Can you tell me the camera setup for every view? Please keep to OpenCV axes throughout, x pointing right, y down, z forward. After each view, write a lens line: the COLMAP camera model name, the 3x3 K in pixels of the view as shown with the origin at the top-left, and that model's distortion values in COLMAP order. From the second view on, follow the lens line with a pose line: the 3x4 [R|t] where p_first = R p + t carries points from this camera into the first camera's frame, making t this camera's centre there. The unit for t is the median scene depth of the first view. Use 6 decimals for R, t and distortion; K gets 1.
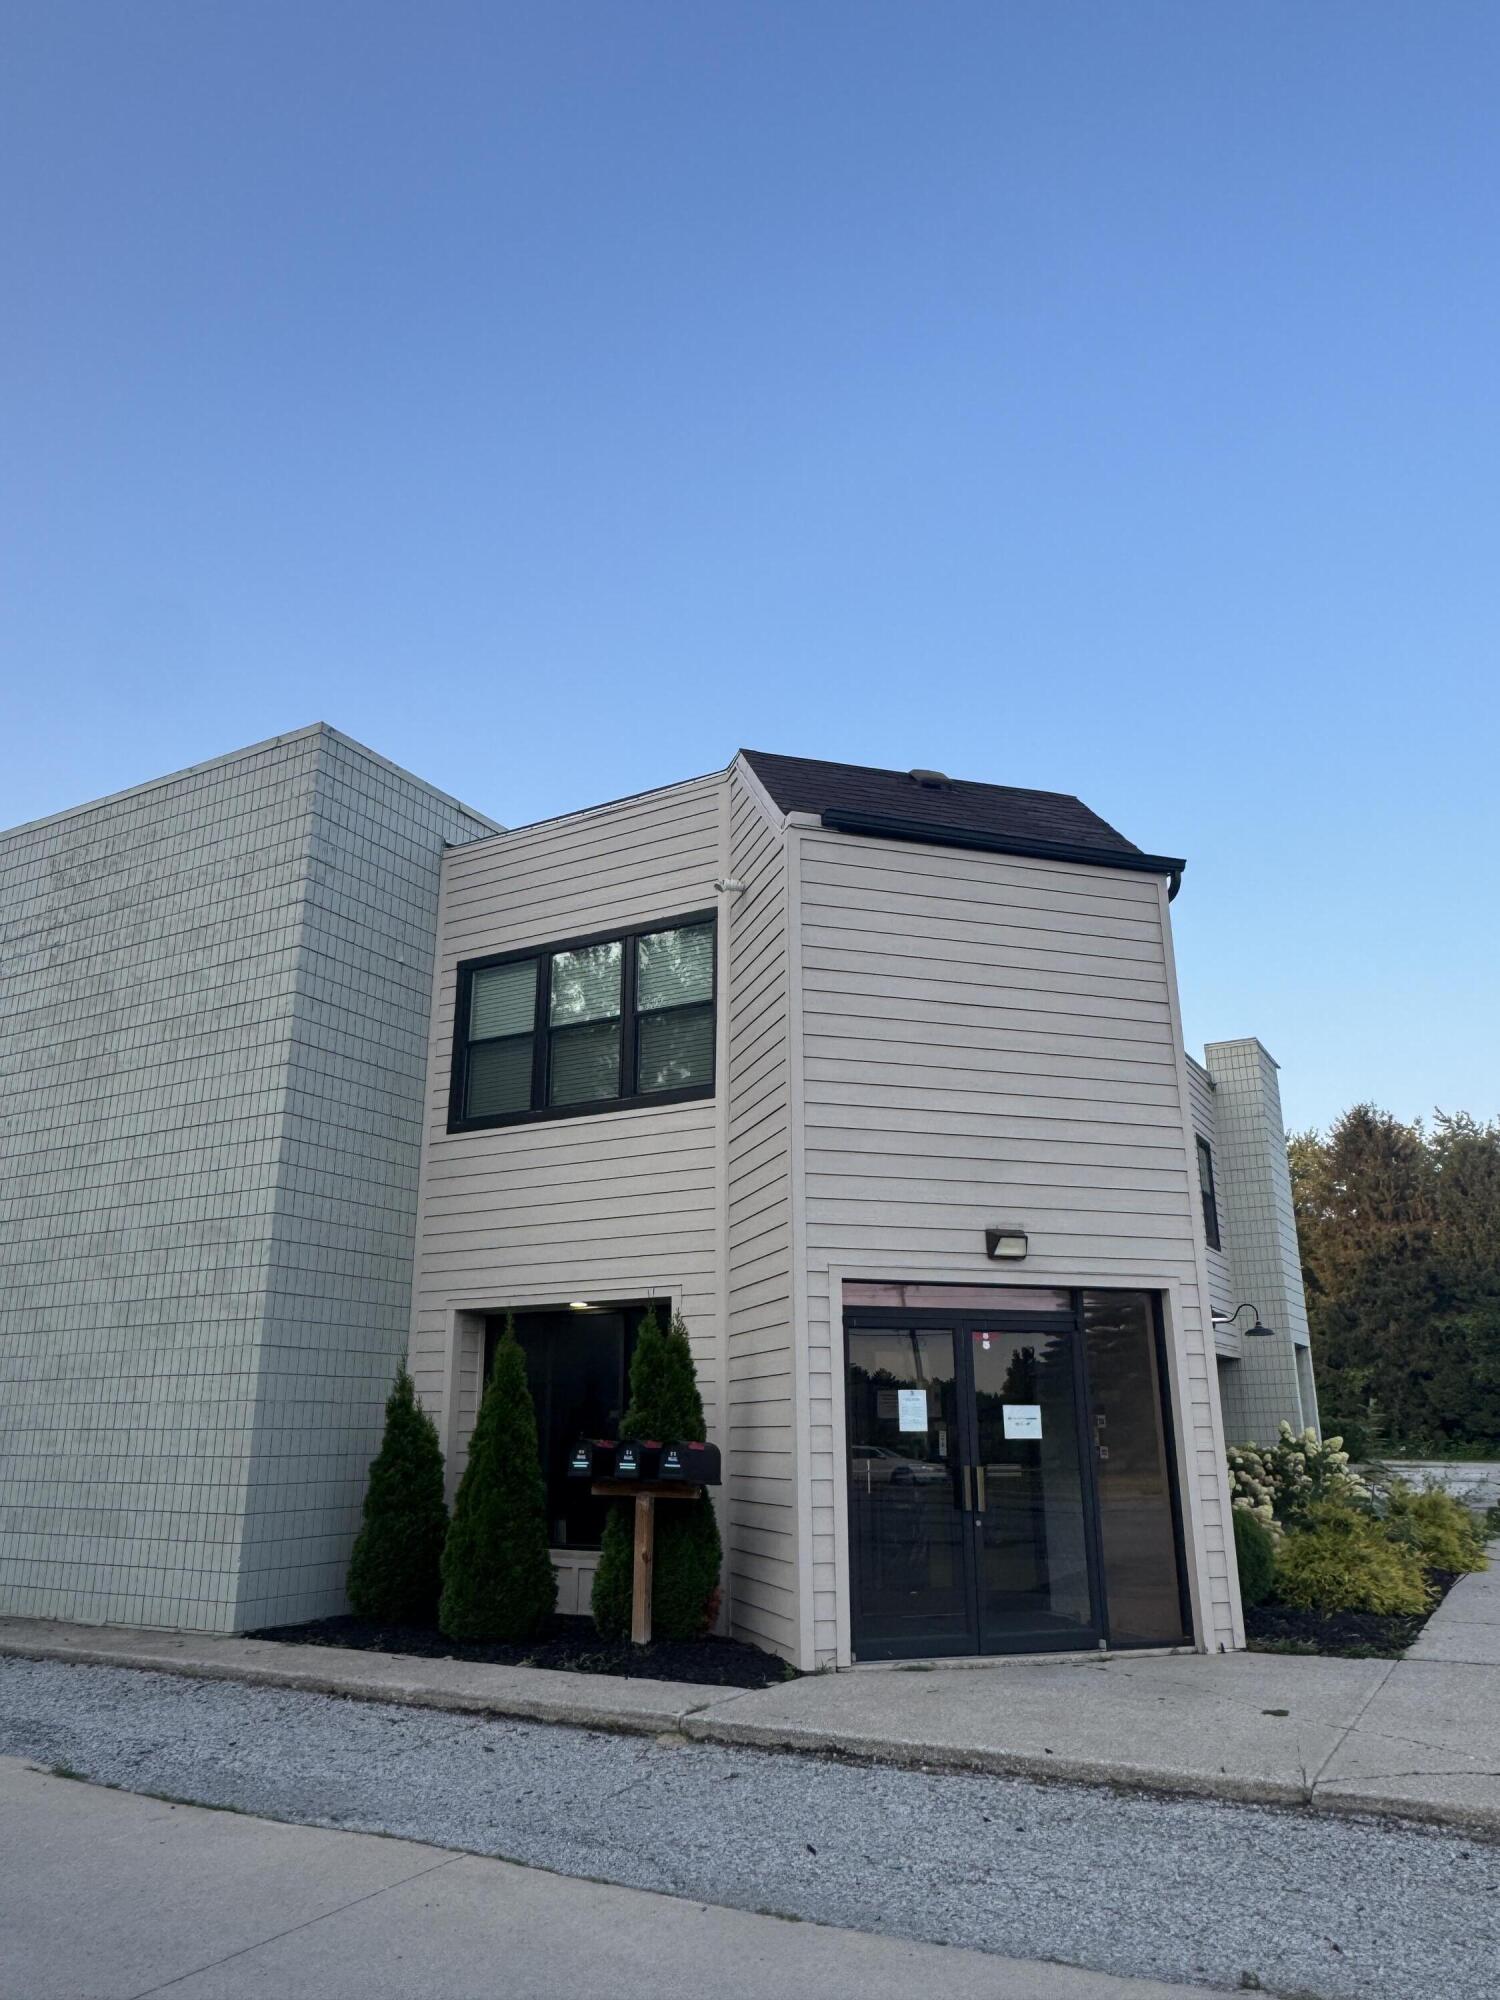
lens RADIAL K [[1363.4, 0, 750.0], [0, 1363.4, 1000.0], [0, 0, 1]] dist [-0.003819, -0.002165]
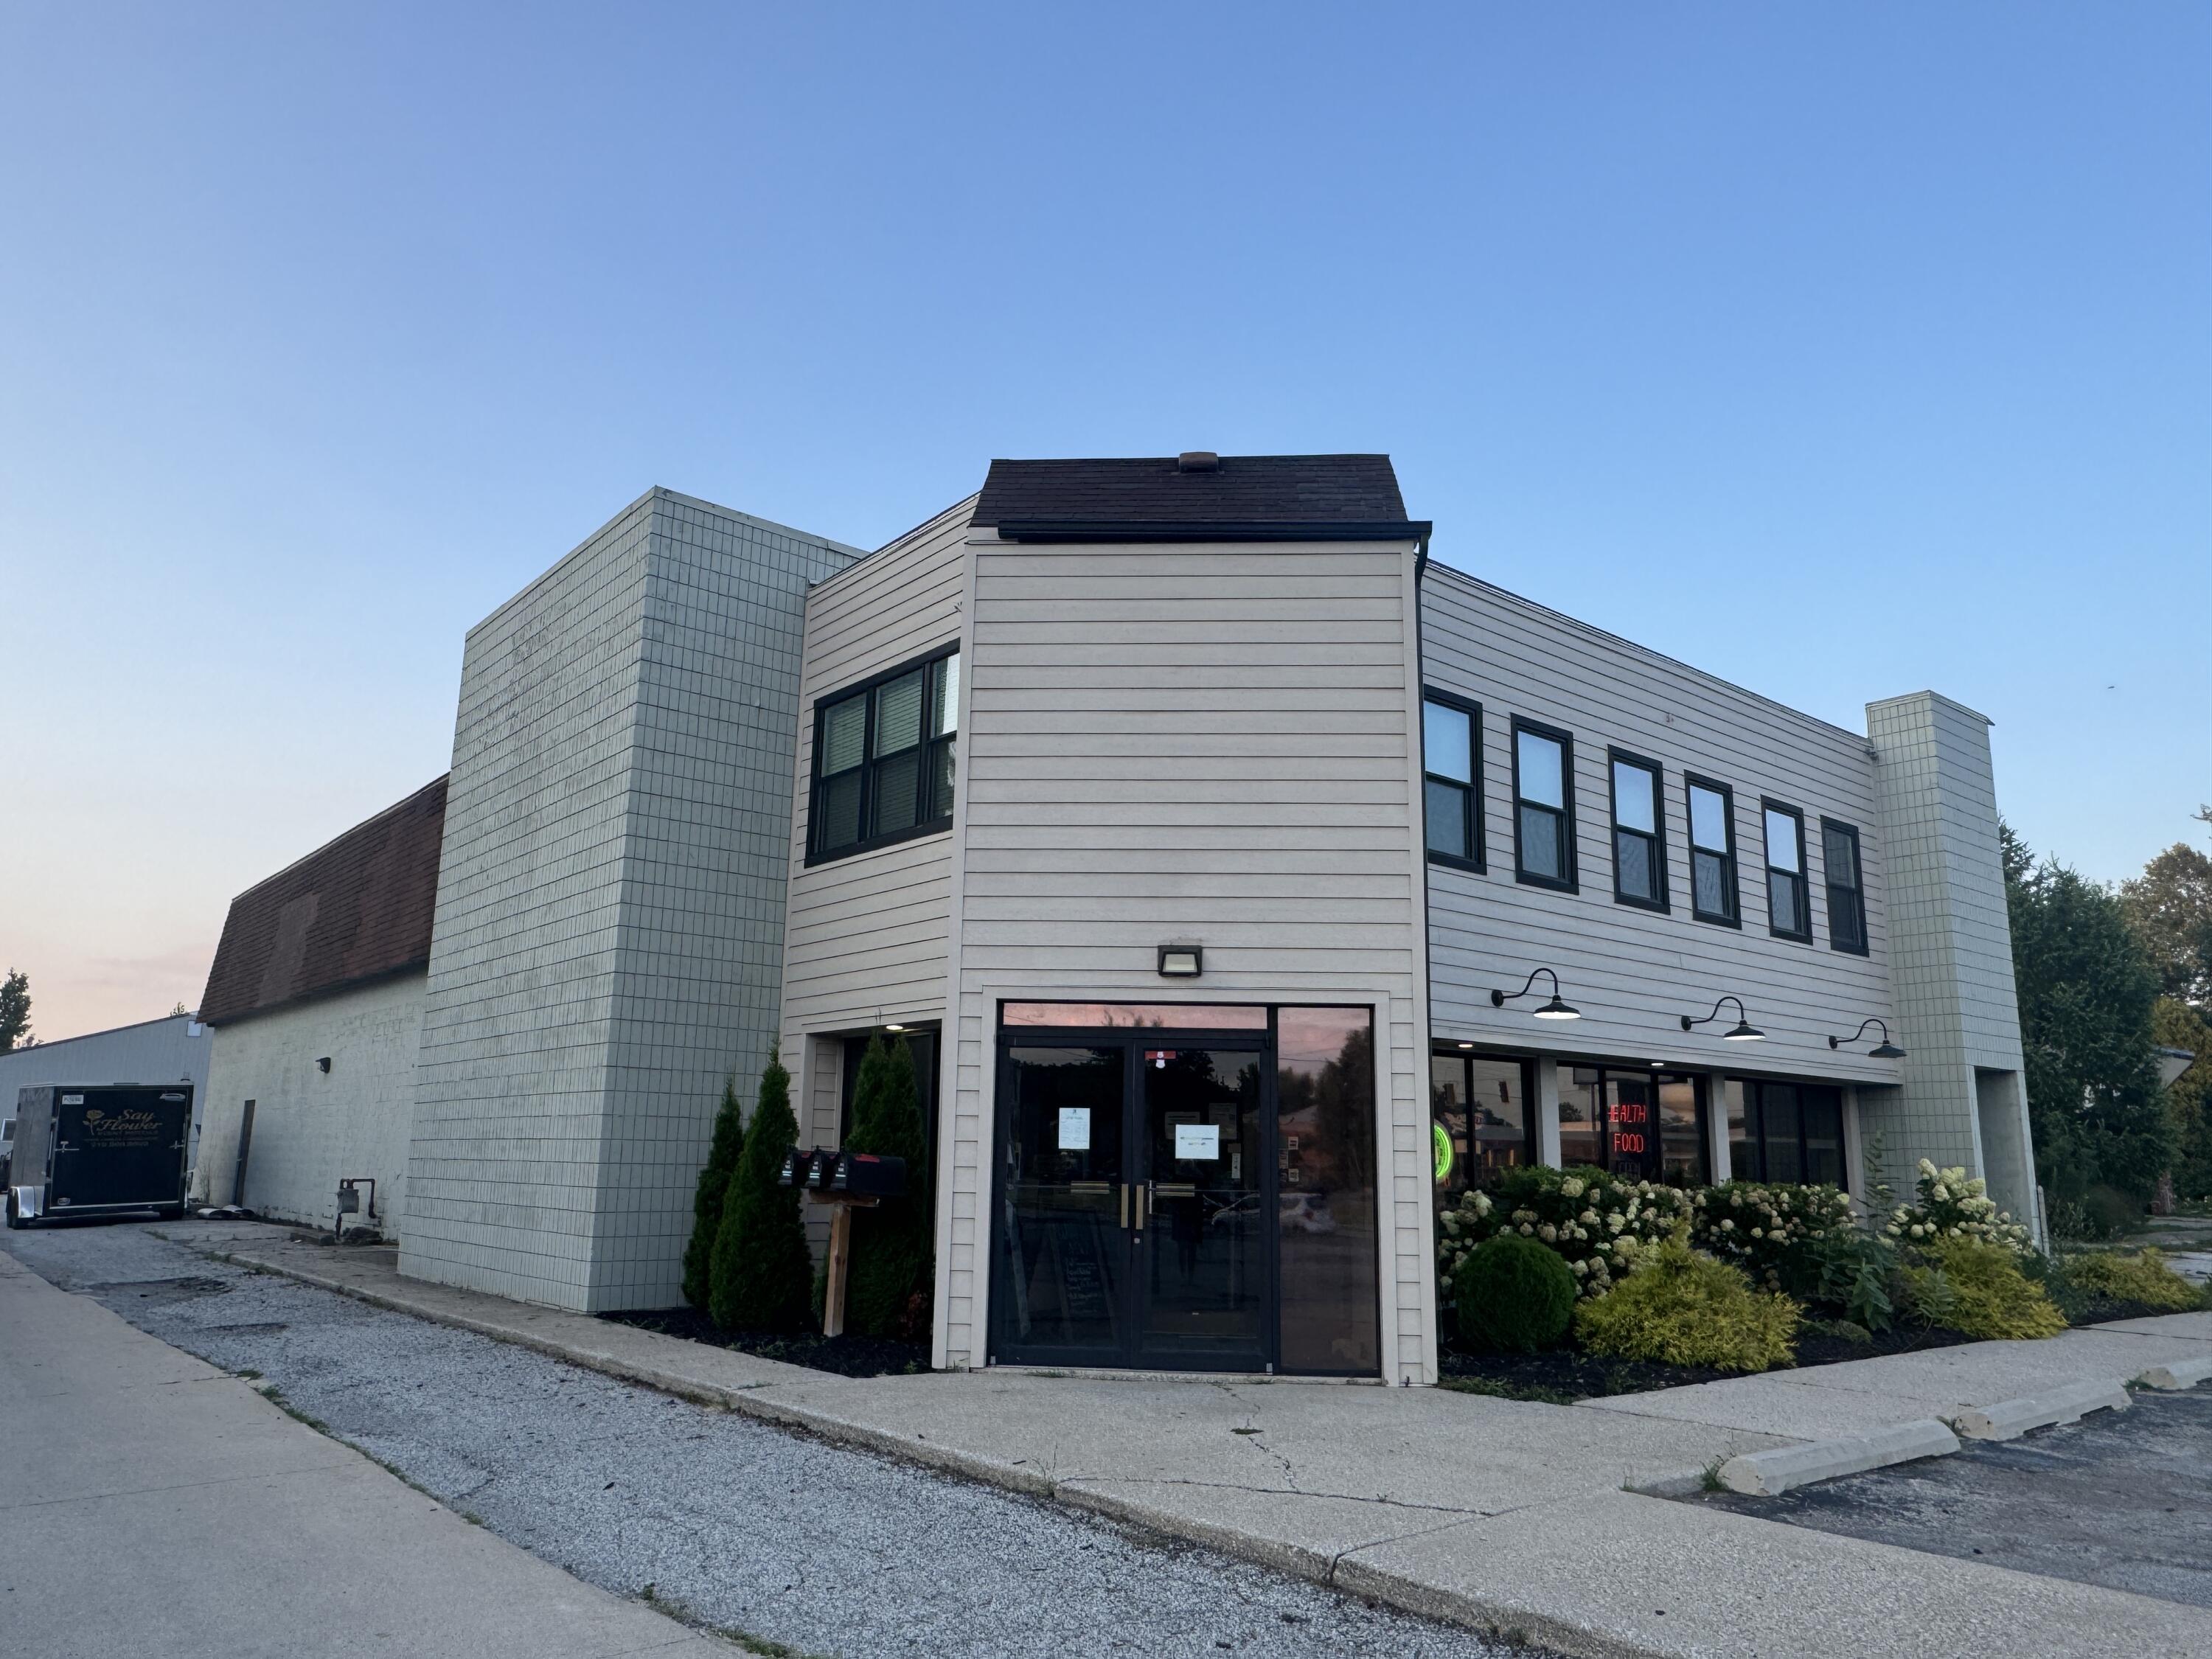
lens RADIAL K [[1508.0, 0, 1103.8], [0, 1508.0, 841.2], [0, 0, 1]] dist [-0.003819, -0.002165]
pose [[0.936236, -0.053214, -0.347319, 0.442297], [0.085944, 0.993122, 0.079510, 0.006519], [0.340699, -0.104290, 0.934370, 0.002067]]
